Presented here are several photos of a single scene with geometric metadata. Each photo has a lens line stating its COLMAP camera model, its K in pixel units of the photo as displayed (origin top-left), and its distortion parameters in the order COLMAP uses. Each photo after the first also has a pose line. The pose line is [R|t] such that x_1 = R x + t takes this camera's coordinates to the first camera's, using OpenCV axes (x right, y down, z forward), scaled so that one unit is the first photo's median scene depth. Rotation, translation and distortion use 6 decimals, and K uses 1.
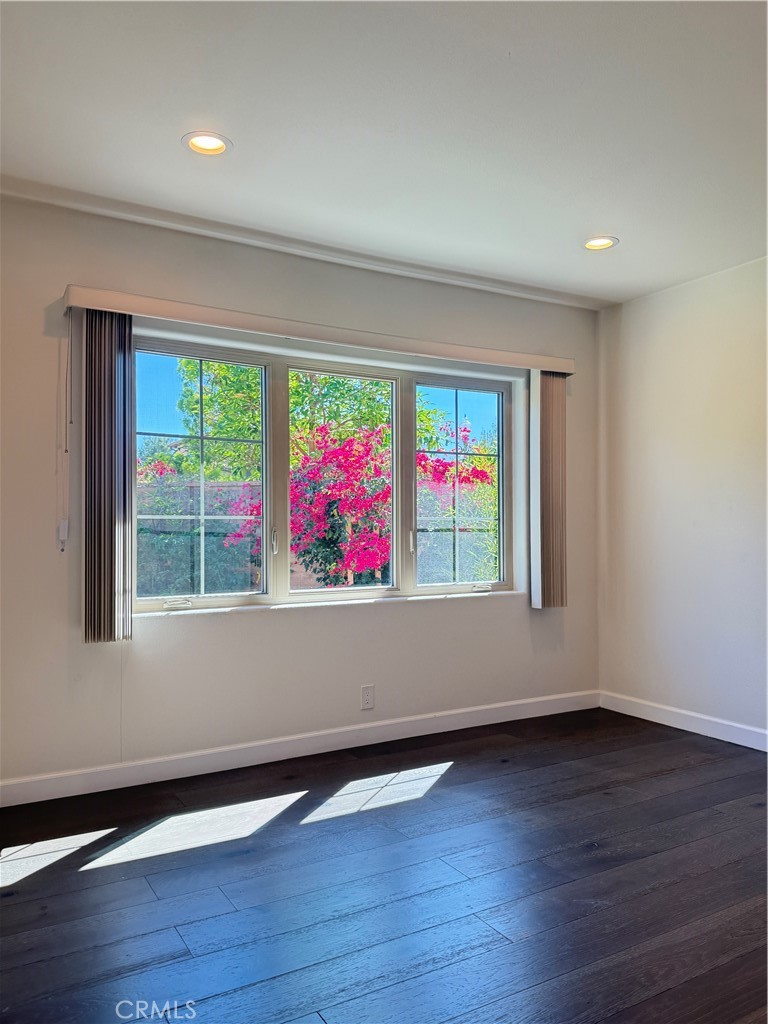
lens RADIAL K [[774.9, 0, 380.5], [0, 774.9, 515.8], [0, 0, 1]] dist [0.053300, -0.007703]
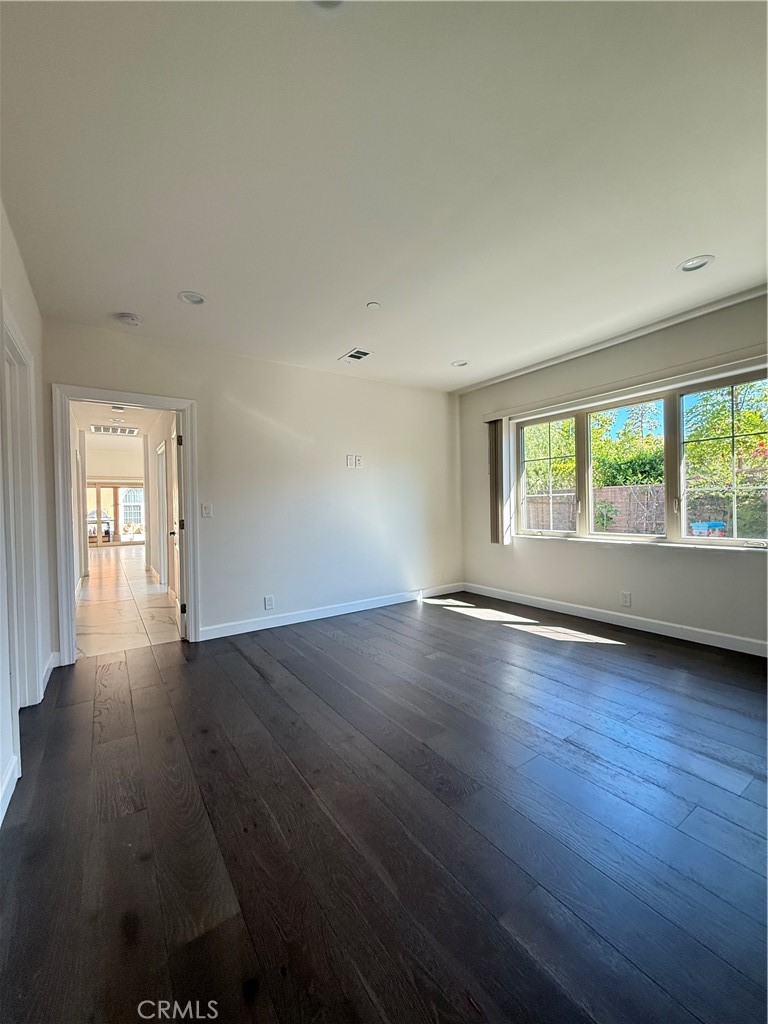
lens RADIAL K [[407.2, 0, 387.2], [0, 407.2, 512.4], [0, 0, 1]] dist [0.003363, -0.000029]
pose [[0.061945, 0.013133, -0.997993, 0.934308], [0.026699, 0.999534, 0.014810, 0.023194], [0.997722, -0.027563, 0.061566, 0.496505]]
